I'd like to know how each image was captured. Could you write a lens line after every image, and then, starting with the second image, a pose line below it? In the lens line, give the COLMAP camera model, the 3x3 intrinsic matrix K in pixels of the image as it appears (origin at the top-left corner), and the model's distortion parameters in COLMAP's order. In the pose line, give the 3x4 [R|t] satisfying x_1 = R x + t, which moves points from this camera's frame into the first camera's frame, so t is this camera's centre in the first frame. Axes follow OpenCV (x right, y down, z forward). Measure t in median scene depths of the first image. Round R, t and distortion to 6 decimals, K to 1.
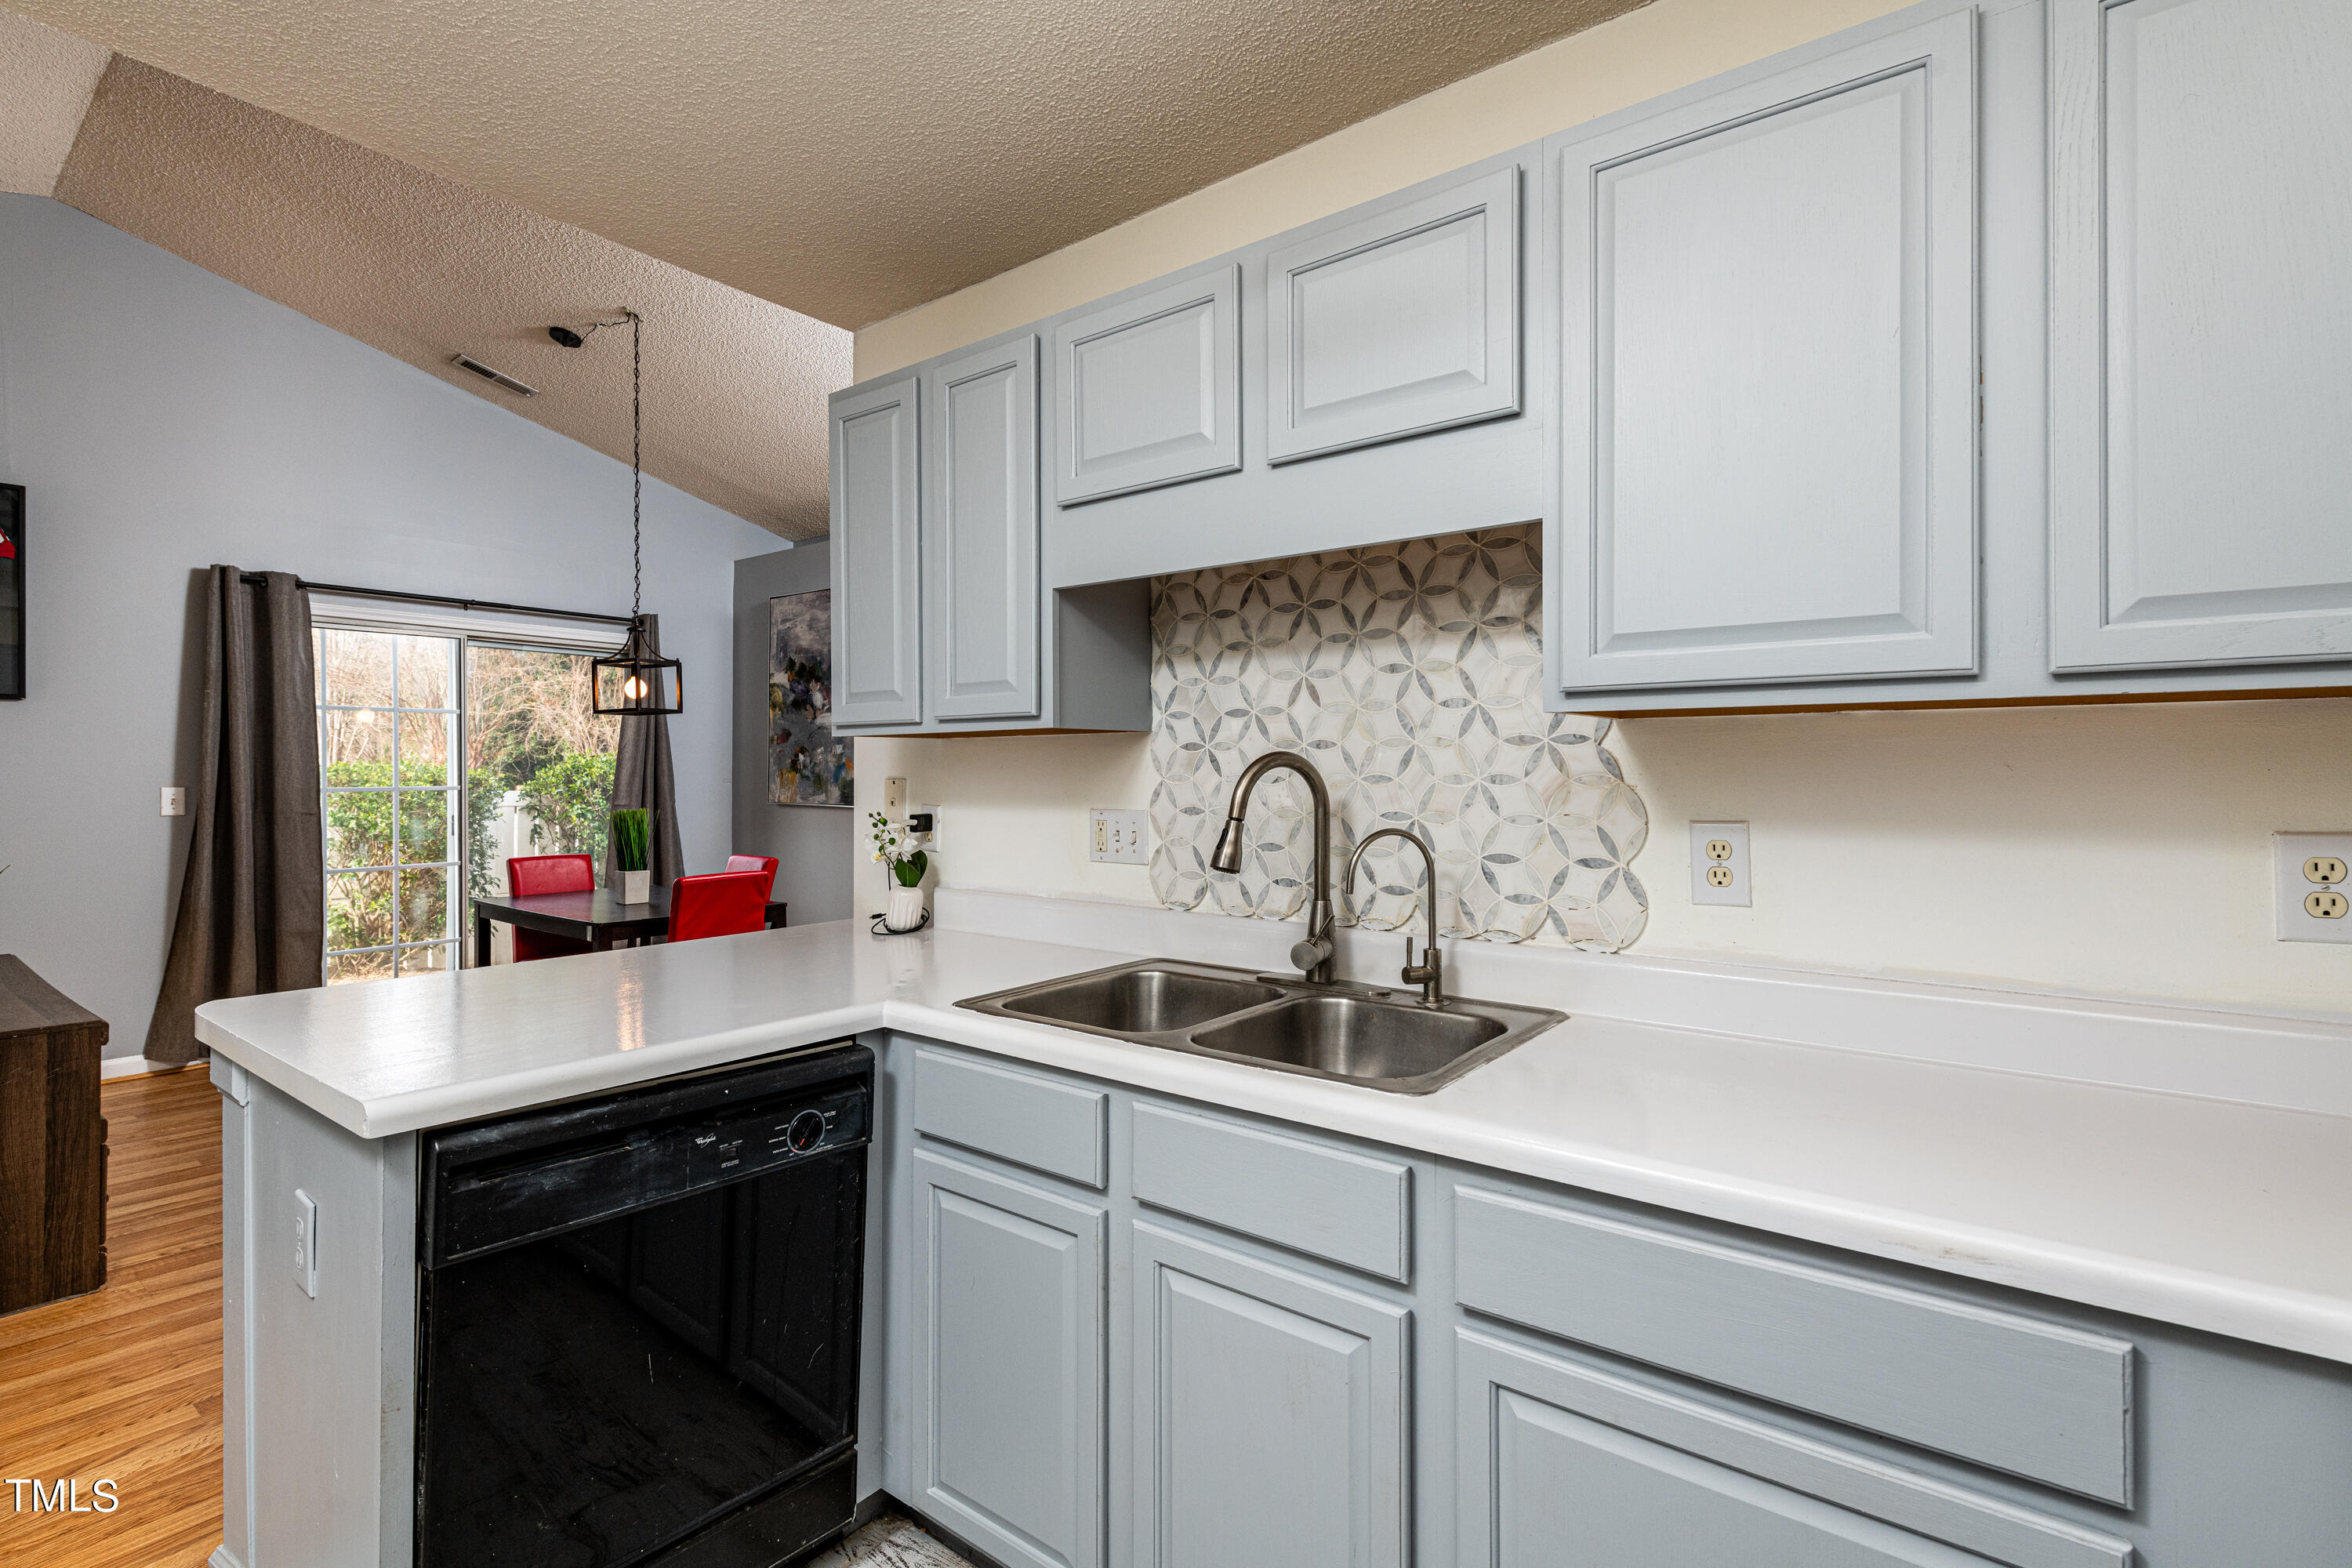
lens RADIAL K [[1093.7, 0, 1179.8], [0, 1093.7, 775.5], [0, 0, 1]] dist [0.003779, -0.001426]
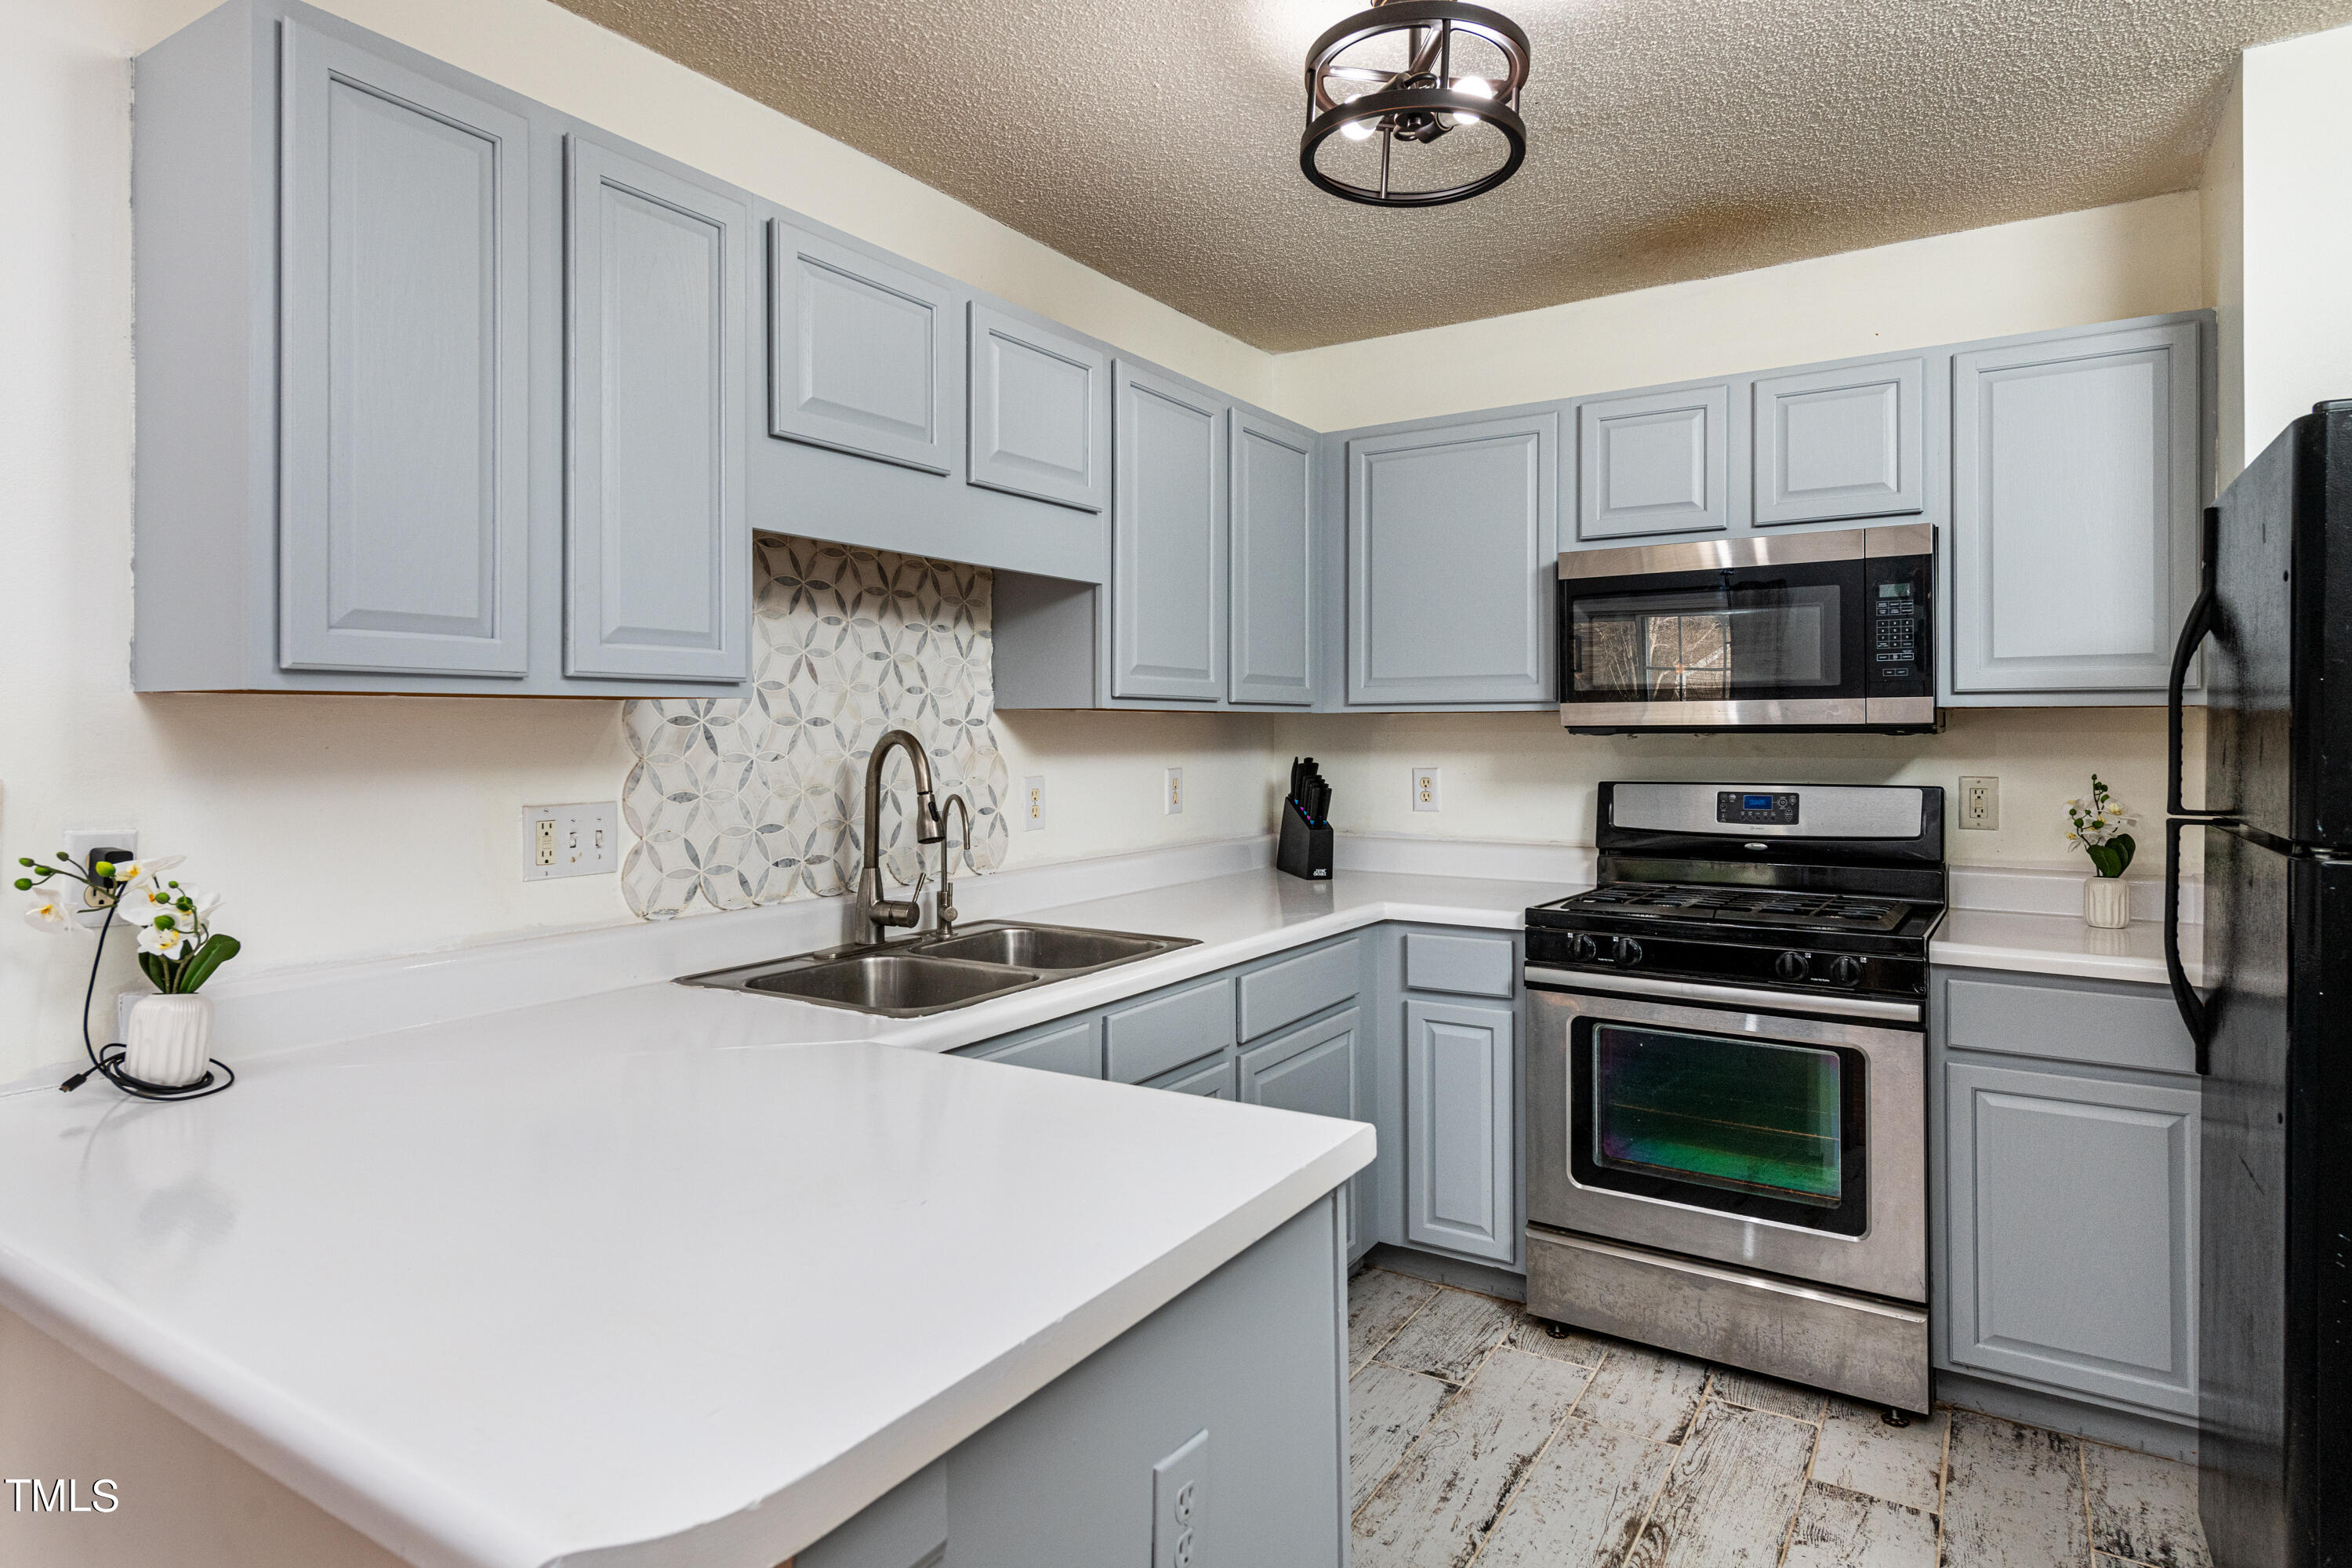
lens RADIAL K [[1347.9, 0, 1135.9], [0, 1347.9, 729.6], [0, 0, 1]] dist [0.003516, -0.000819]
pose [[-0.086014, 0.003287, 0.996289, -1.171404], [0.007645, 0.999967, -0.002639, -0.015724], [-0.996265, 0.007390, -0.086036, 0.825820]]
